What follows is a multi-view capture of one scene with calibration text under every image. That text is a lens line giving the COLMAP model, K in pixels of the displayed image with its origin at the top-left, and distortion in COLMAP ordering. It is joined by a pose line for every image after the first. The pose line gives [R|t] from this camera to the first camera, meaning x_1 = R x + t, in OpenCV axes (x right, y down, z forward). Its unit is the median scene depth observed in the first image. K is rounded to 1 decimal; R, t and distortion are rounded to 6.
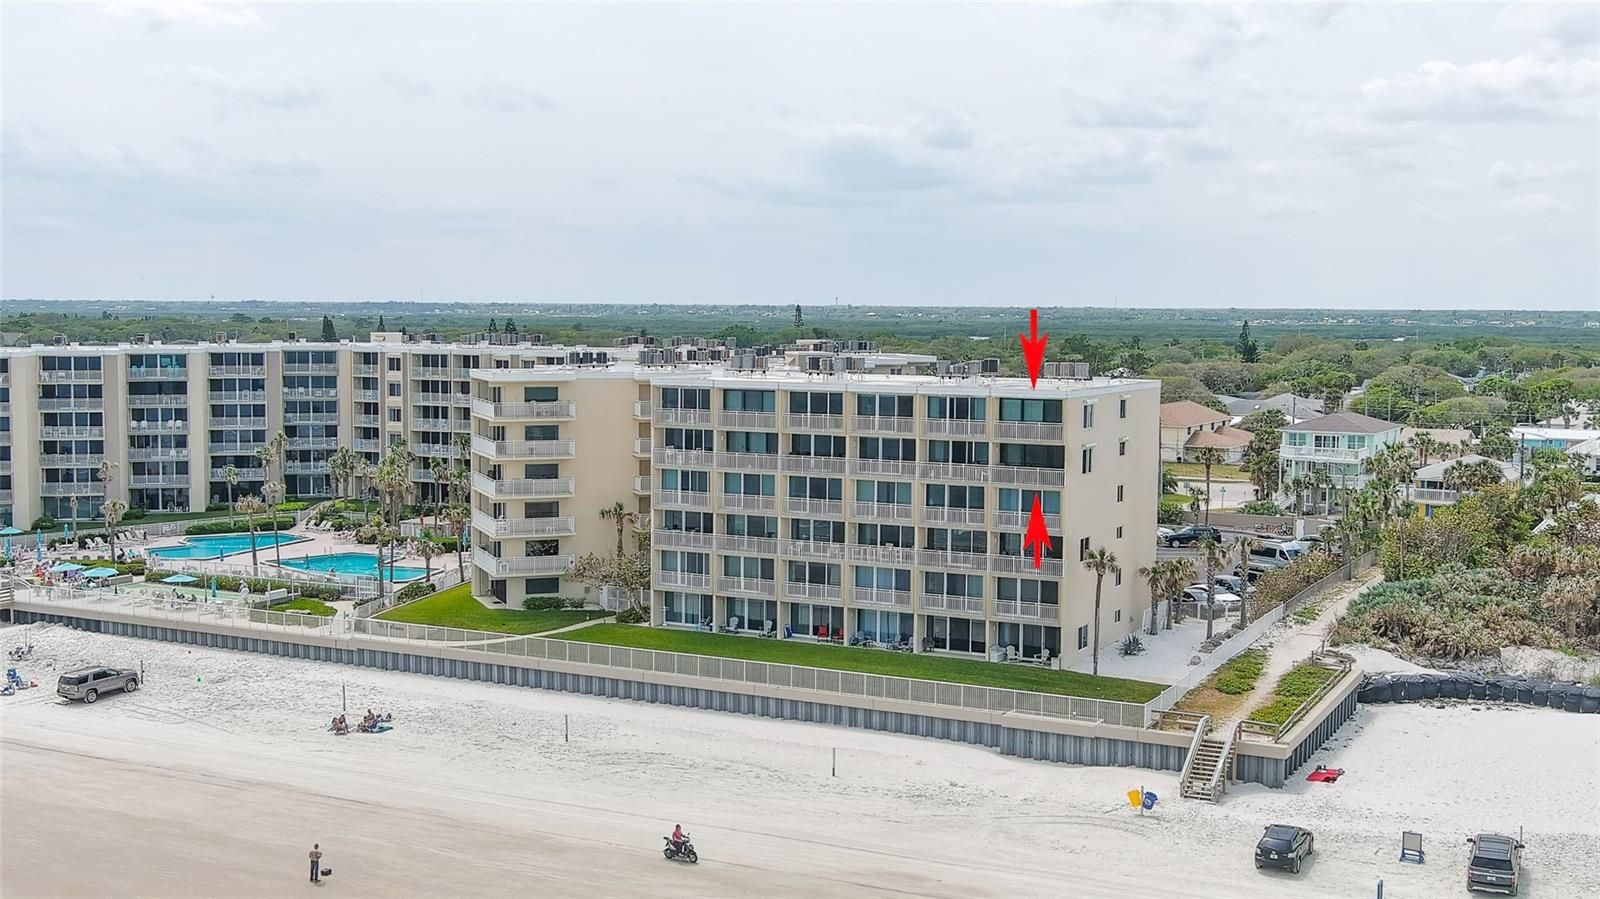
lens RADIAL K [[1802.0, 0, 800.0], [0, 1802.0, 449.5], [0, 0, 1]] dist [0.016509, -0.013803]
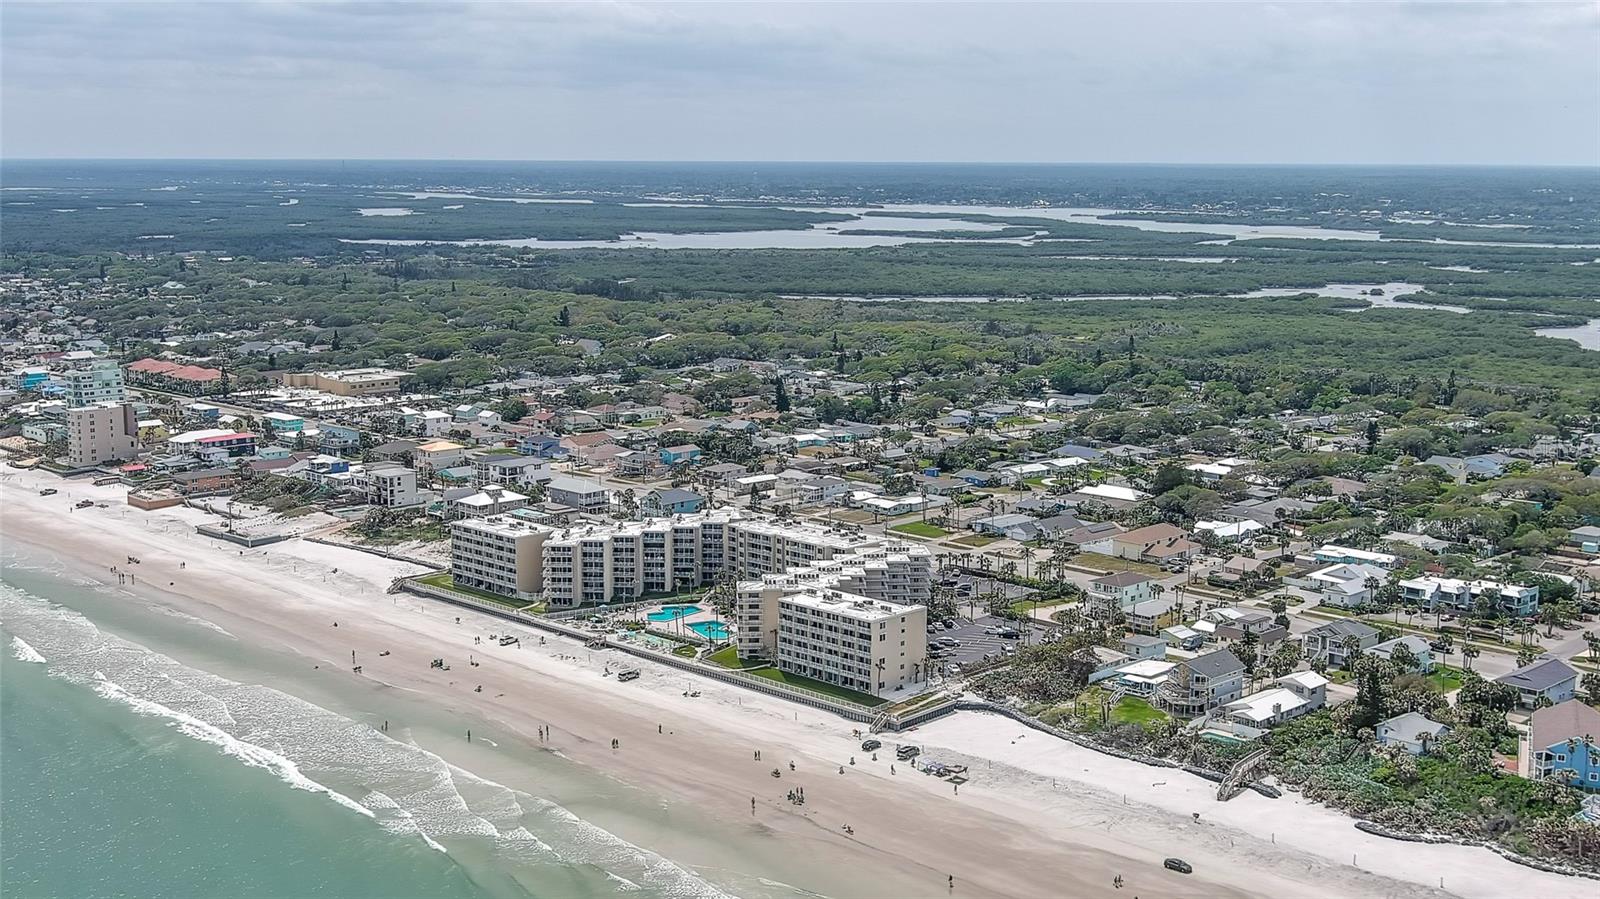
lens RADIAL K [[1802.0, 0, 800.0], [0, 1802.0, 449.5], [0, 0, 1]] dist [0.016509, -0.013803]
pose [[0.958331, 0.039162, -0.282964, 0.978350], [-0.018752, 0.997046, 0.074483, -0.617049], [0.285045, -0.066073, 0.956234, -2.409805]]
